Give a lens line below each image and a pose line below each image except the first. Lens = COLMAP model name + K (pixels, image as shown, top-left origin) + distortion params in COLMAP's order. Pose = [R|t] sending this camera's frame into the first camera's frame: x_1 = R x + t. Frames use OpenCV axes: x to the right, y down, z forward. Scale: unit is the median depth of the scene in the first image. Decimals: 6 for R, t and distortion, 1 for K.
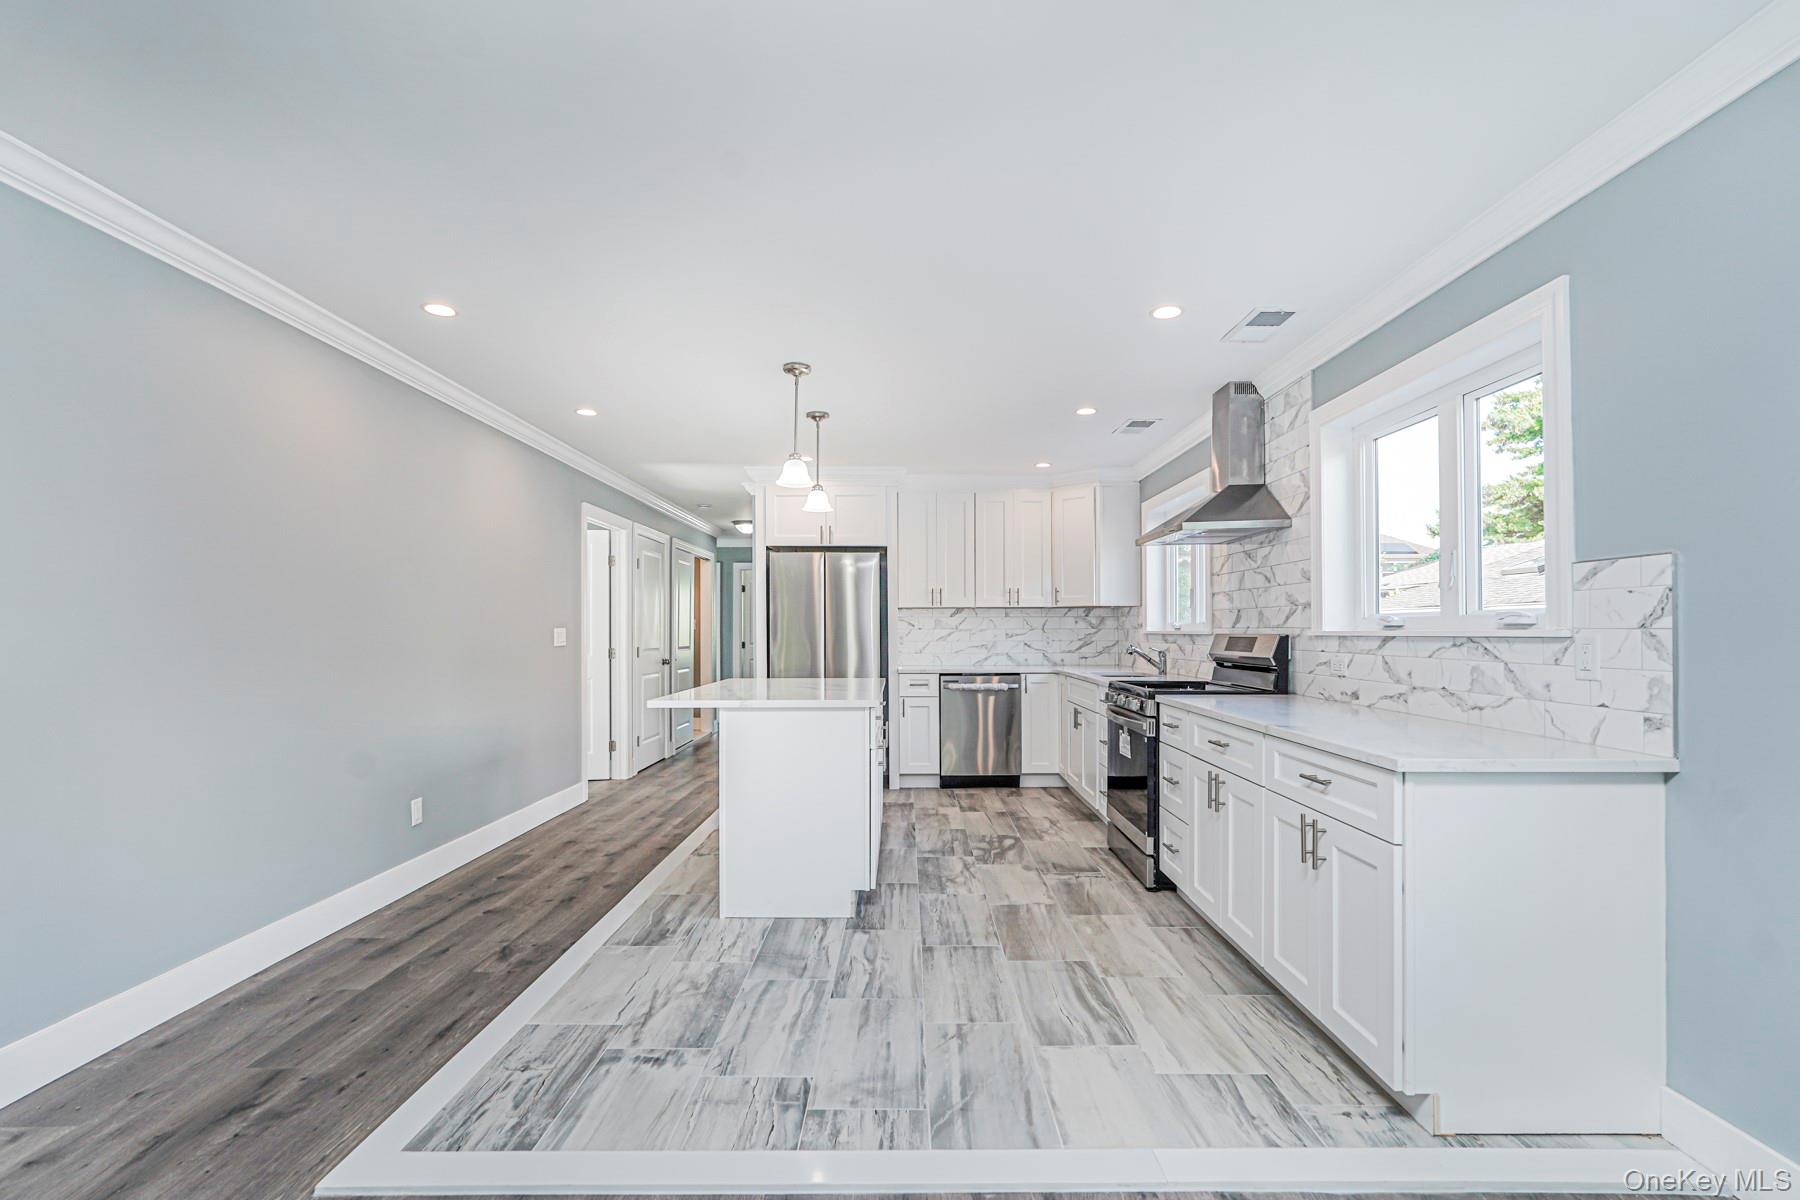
lens RADIAL K [[802.6, 0, 903.4], [0, 802.6, 622.3], [0, 0, 1]] dist [-0.017557, 0.000519]
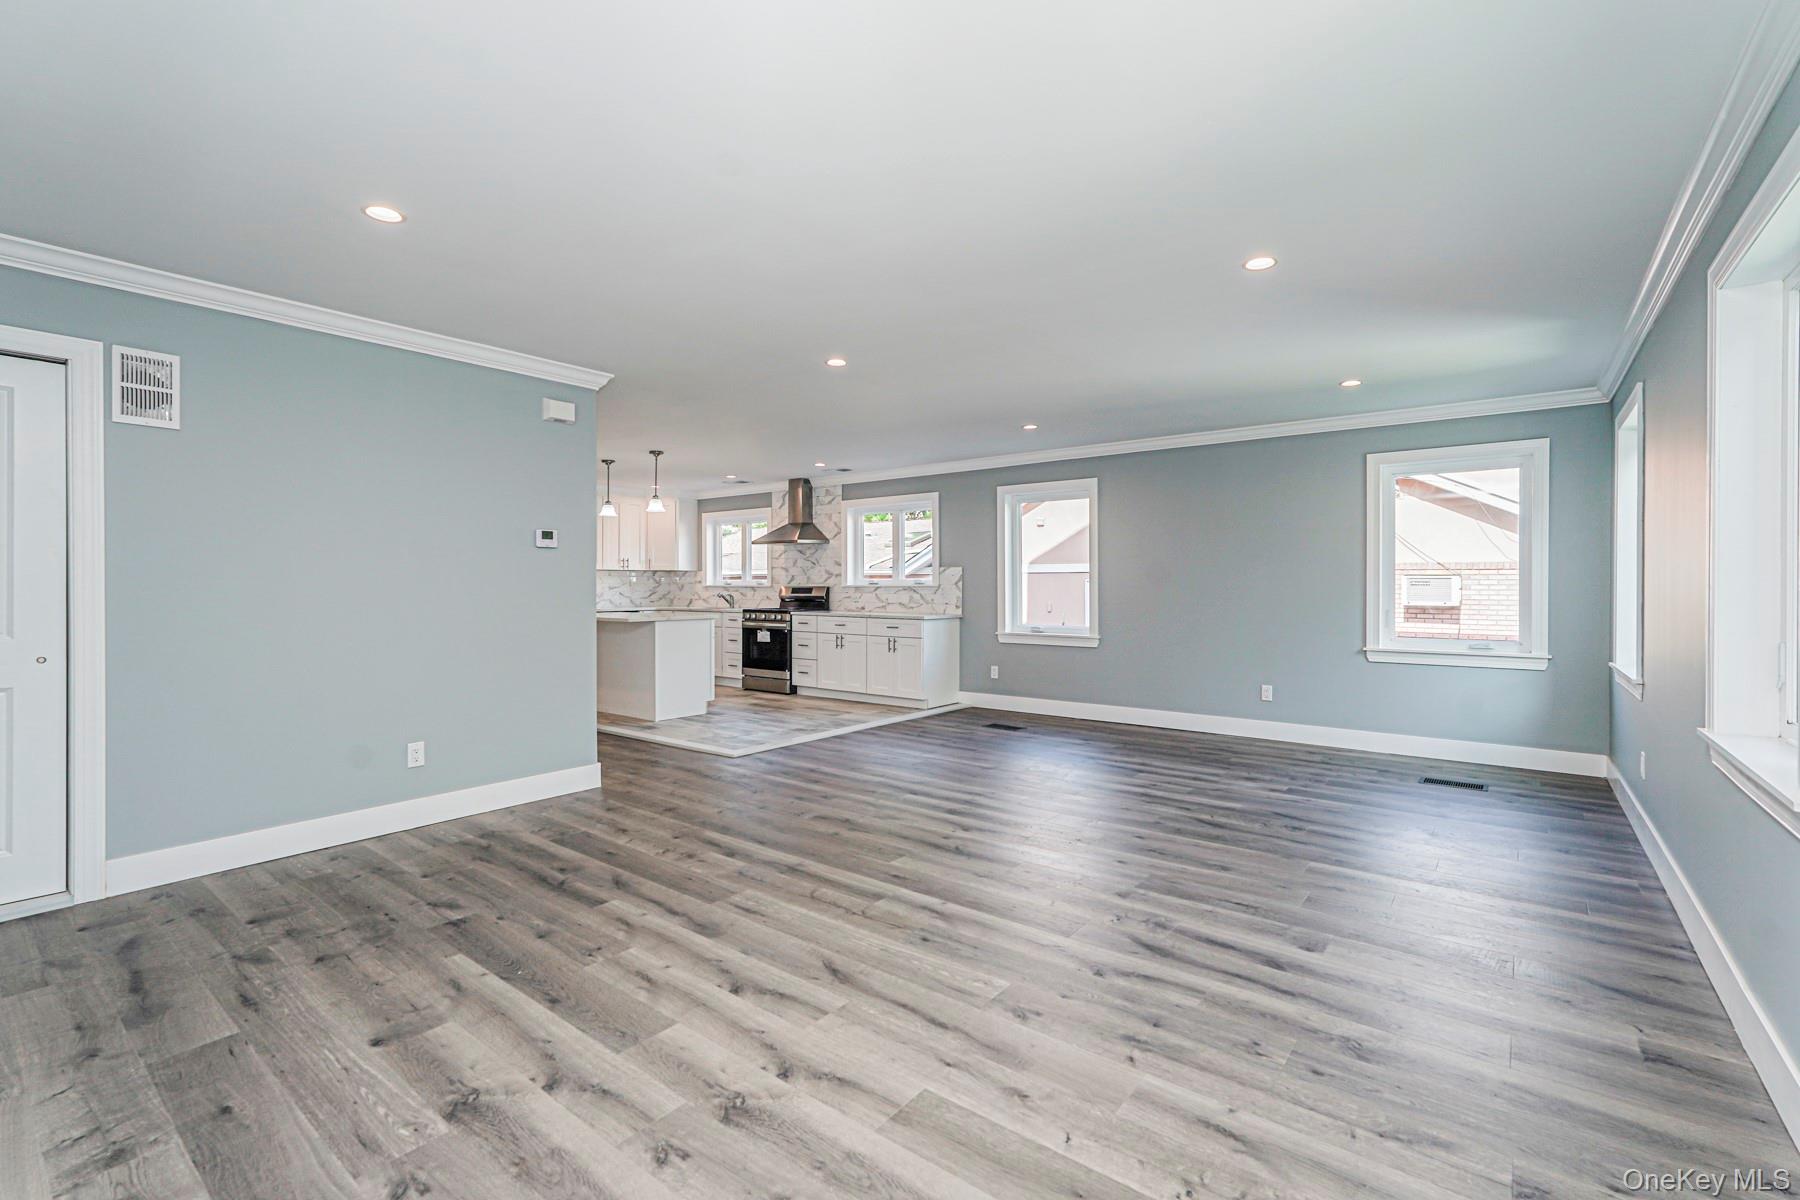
lens RADIAL K [[805.3, 0, 904.1], [0, 805.3, 590.2], [0, 0, 1]] dist [-0.021746, 0.009815]
pose [[0.615532, -0.002863, 0.788107, -1.568306], [-0.009593, 0.999892, 0.011124, -0.003781], [-0.788054, -0.014408, 0.615438, -0.850491]]
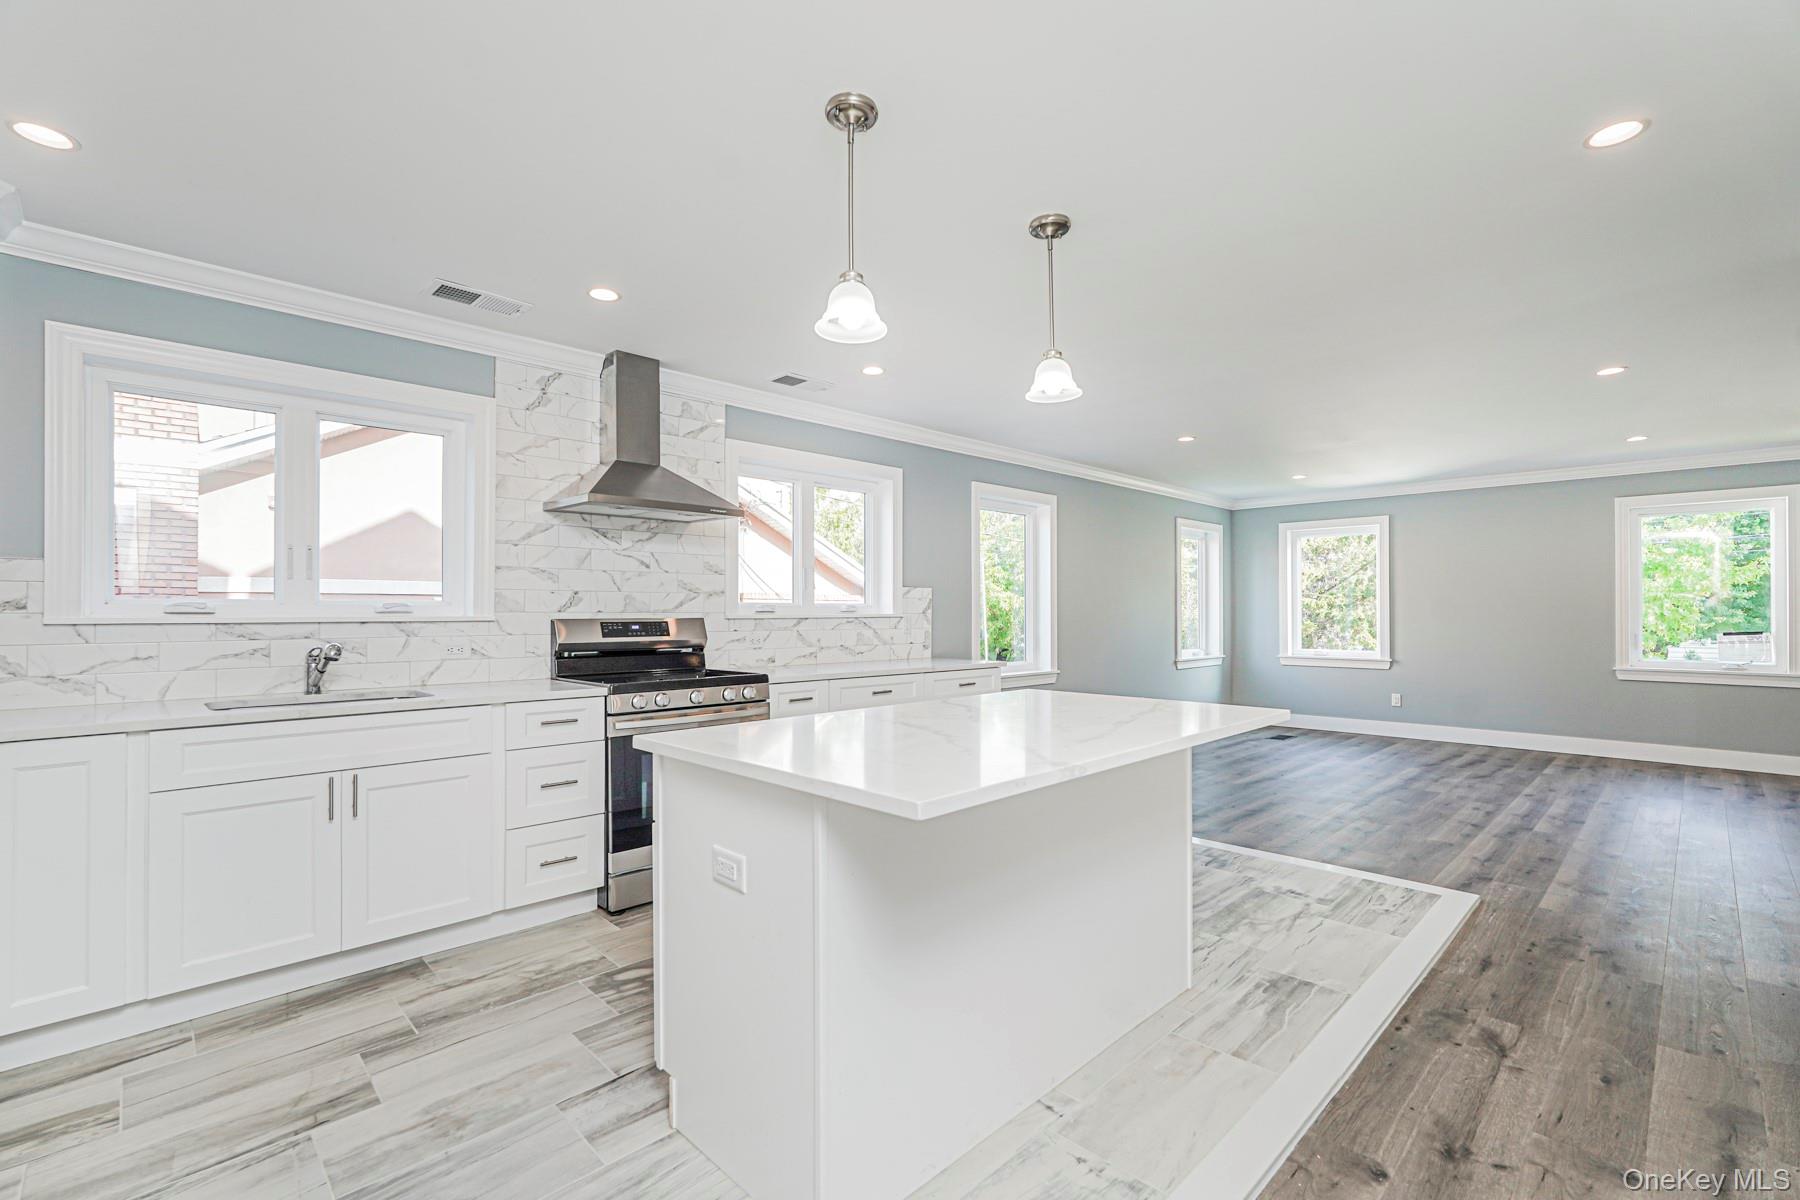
lens RADIAL K [[795.6, 0, 900.4], [0, 795.6, 609.1], [0, 0, 1]] dist [-0.018810, 0.009134]
pose [[-0.703584, 0.005270, 0.710592, -0.606379], [-0.005068, 0.999910, -0.012434, 0.017004], [-0.710594, -0.012350, -0.703494, 1.835692]]
